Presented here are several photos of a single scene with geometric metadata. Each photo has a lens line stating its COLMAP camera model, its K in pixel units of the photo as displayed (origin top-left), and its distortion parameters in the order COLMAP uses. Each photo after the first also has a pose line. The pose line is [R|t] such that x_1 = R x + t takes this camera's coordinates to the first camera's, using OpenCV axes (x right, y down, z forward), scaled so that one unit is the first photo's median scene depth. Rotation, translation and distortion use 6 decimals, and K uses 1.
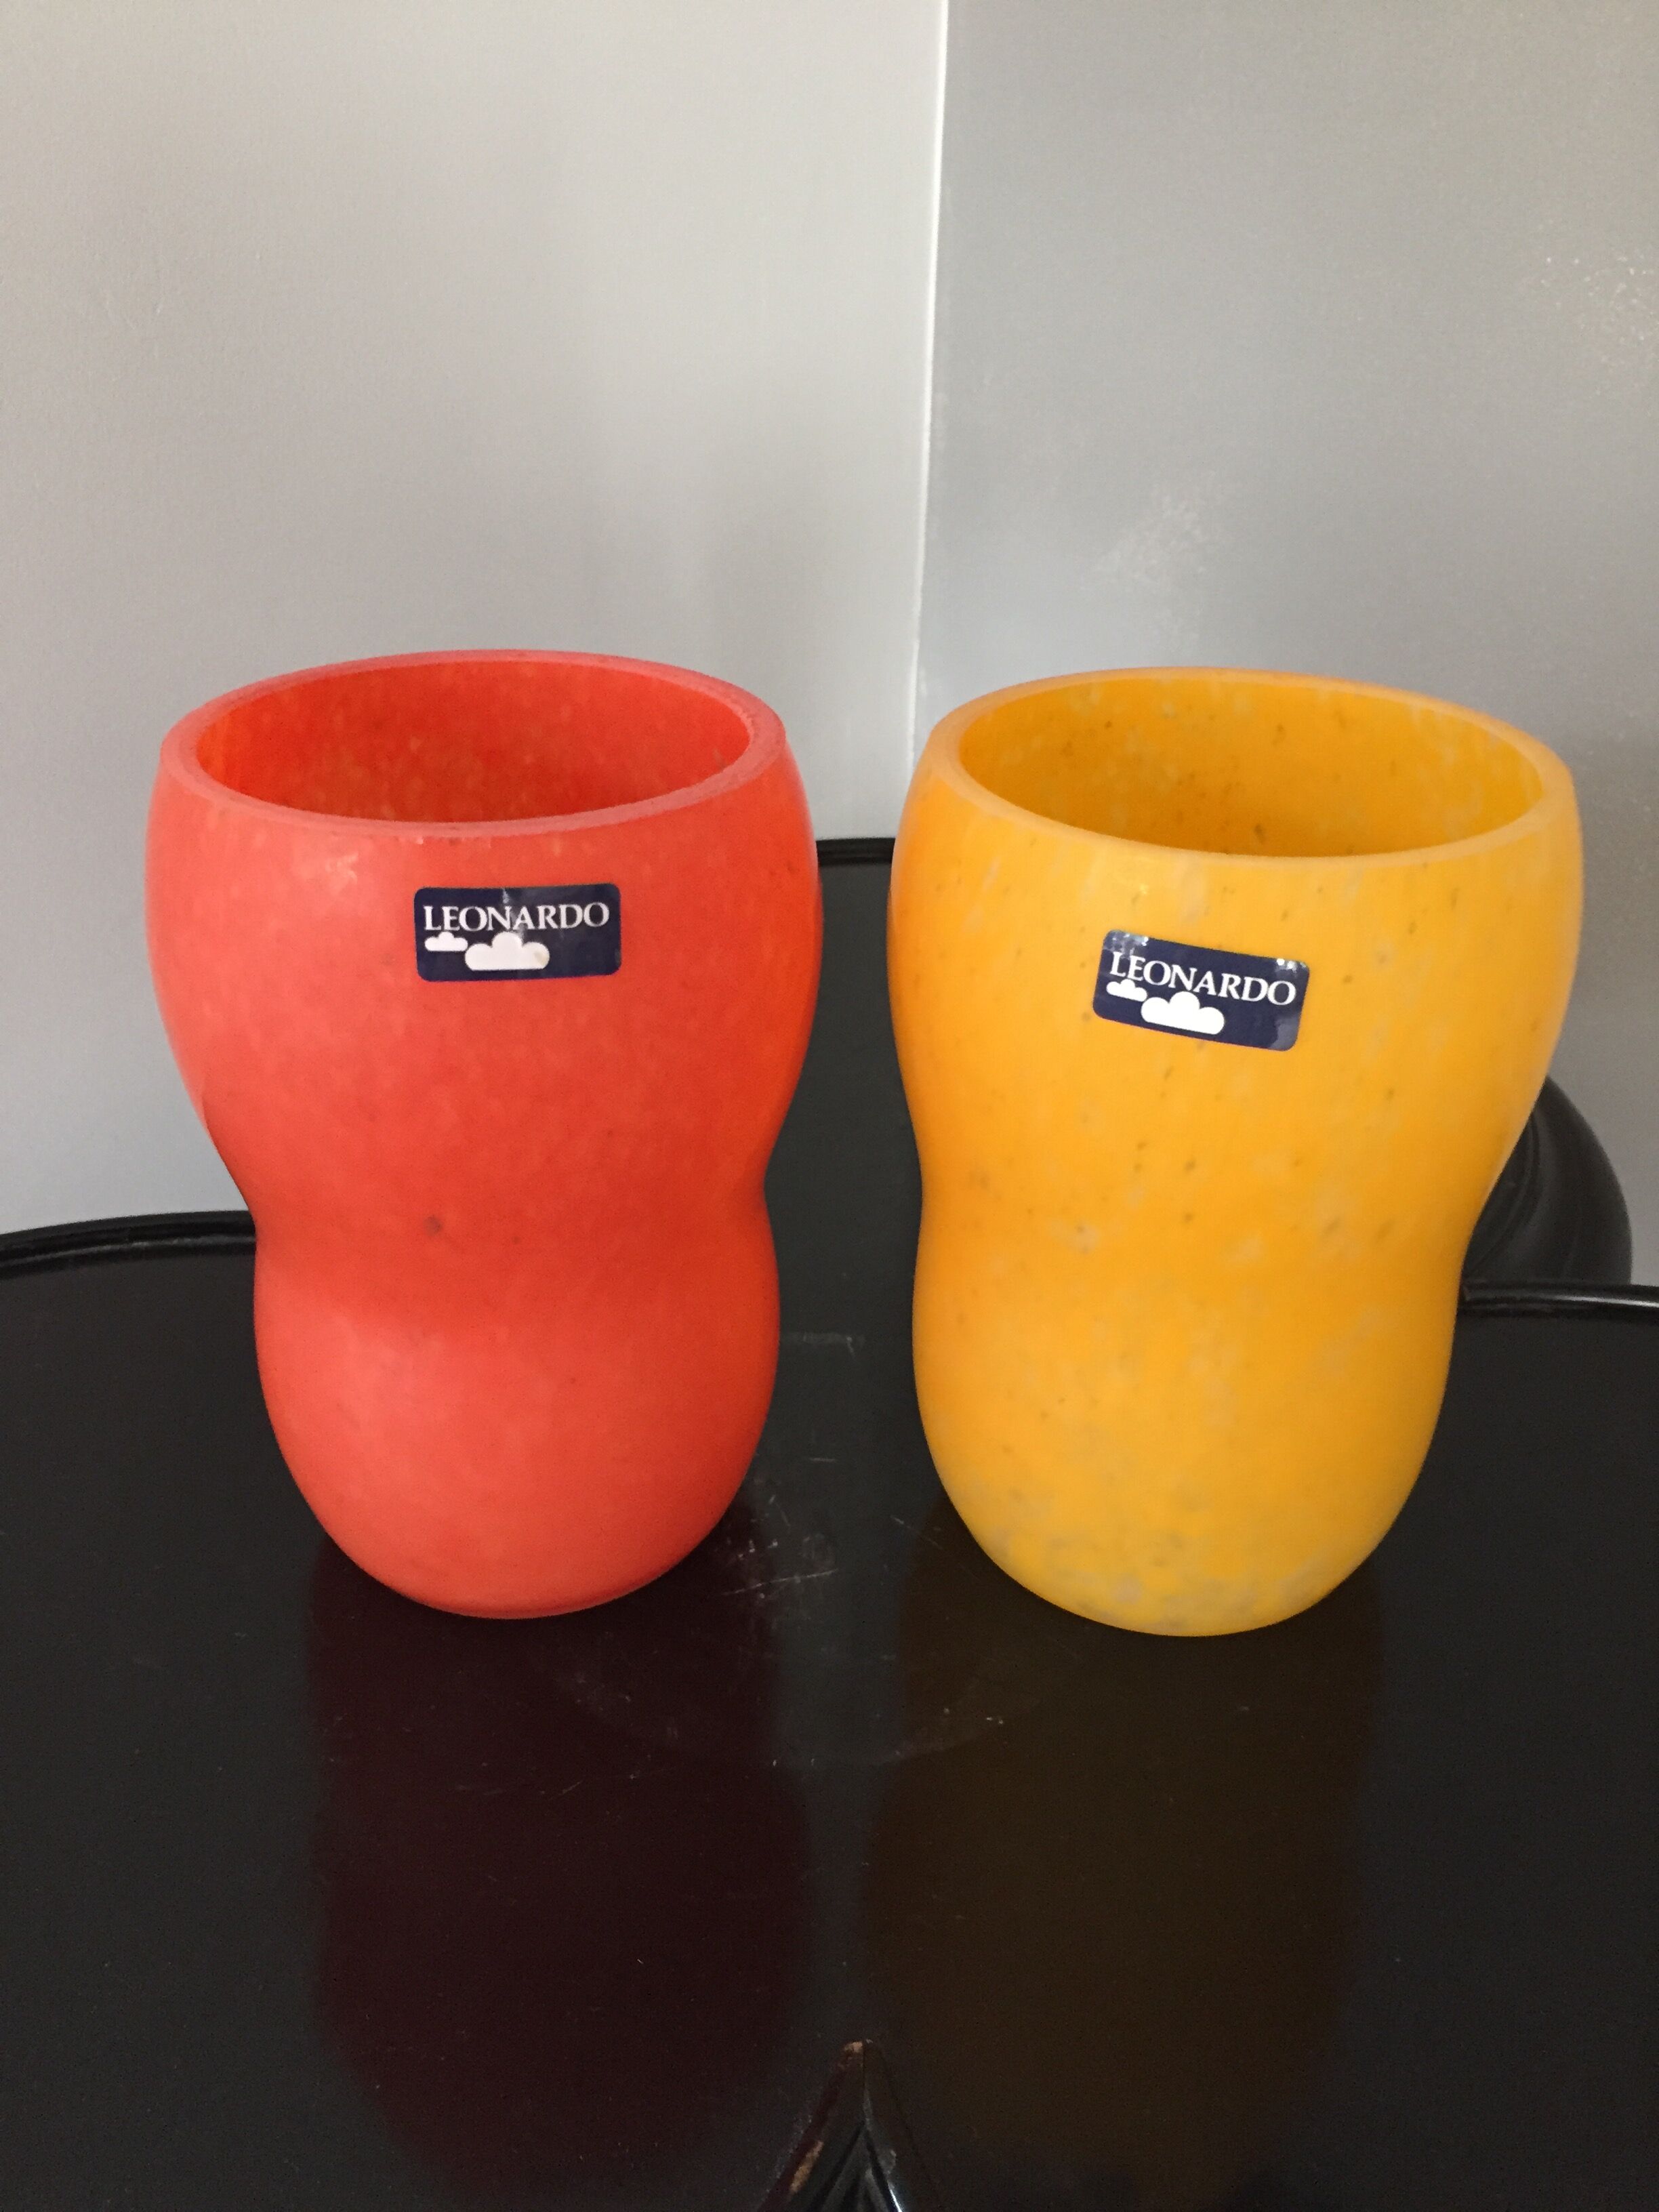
lens RADIAL K [[1938.6, 0, 818.9], [0, 1938.6, 1102.1], [0, 0, 1]] dist [0.058260, -0.102739]
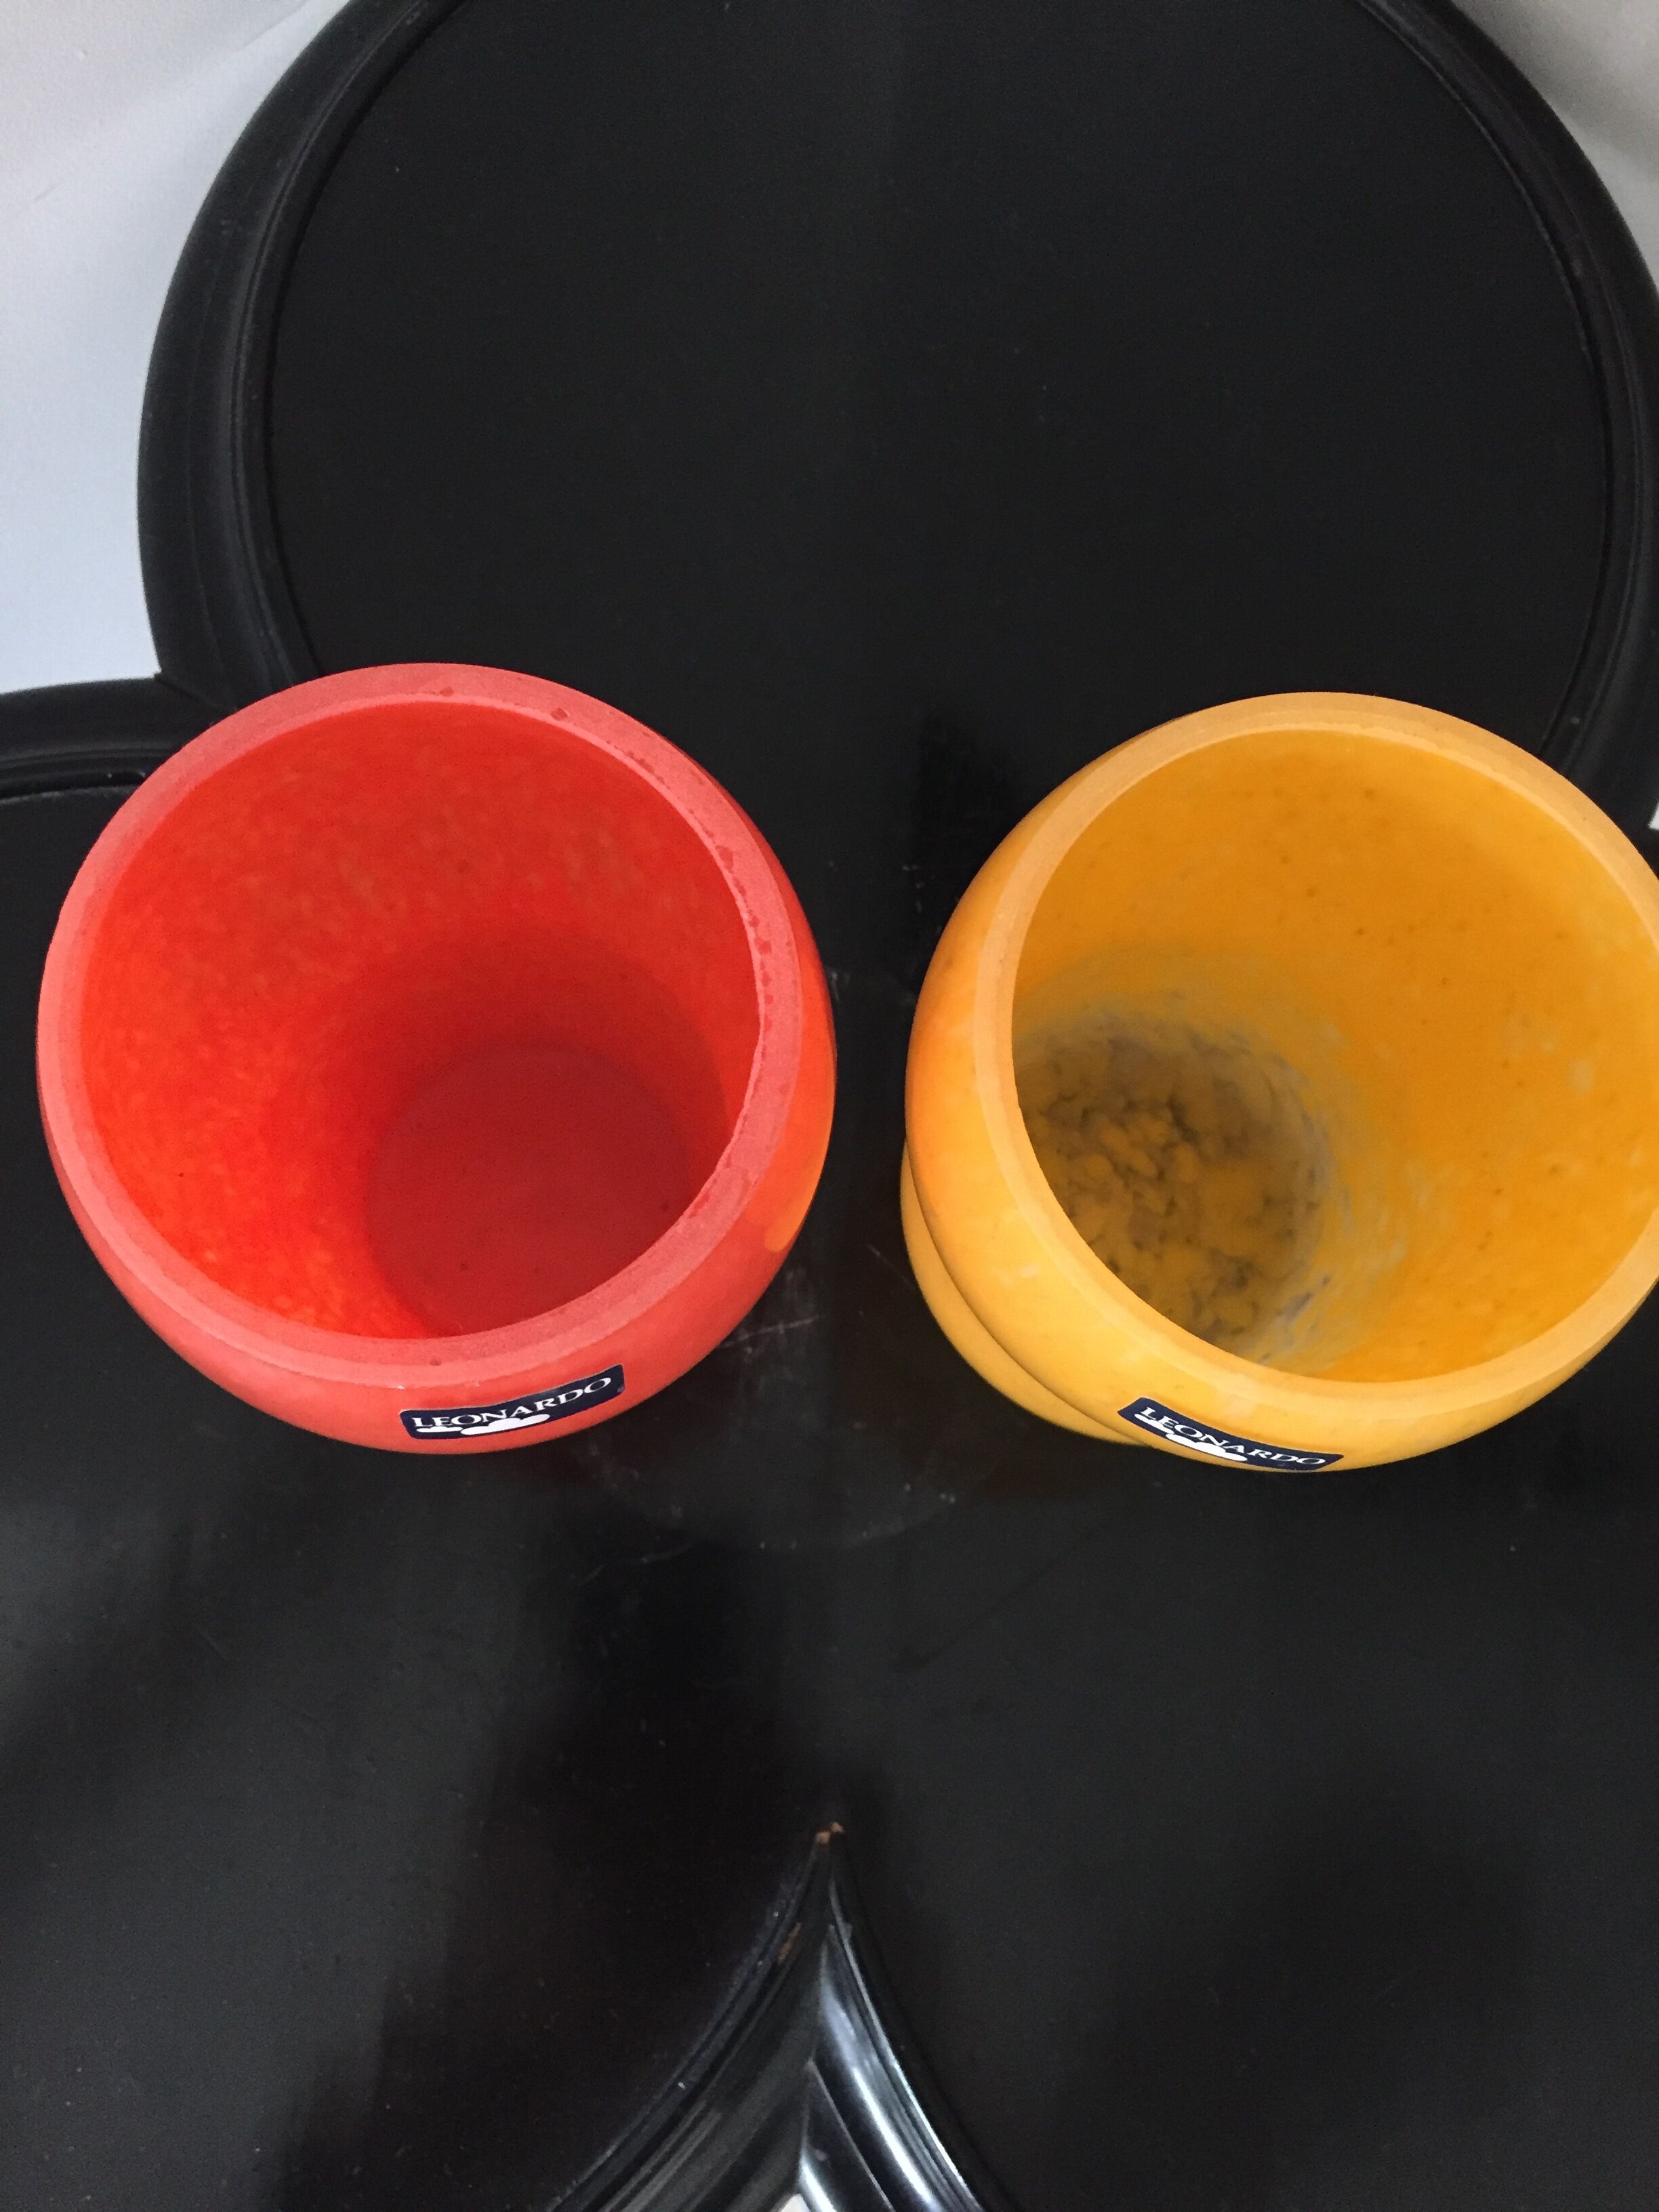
lens RADIAL K [[1938.6, 0, 822.7], [0, 1938.6, 1088.8], [0, 0, 1]] dist [0.058260, -0.102739]
pose [[0.998893, 0.013230, 0.045152, -0.042640], [-0.042592, 0.661989, 0.748302, -0.734028], [-0.019991, -0.749397, 0.661819, 0.408768]]
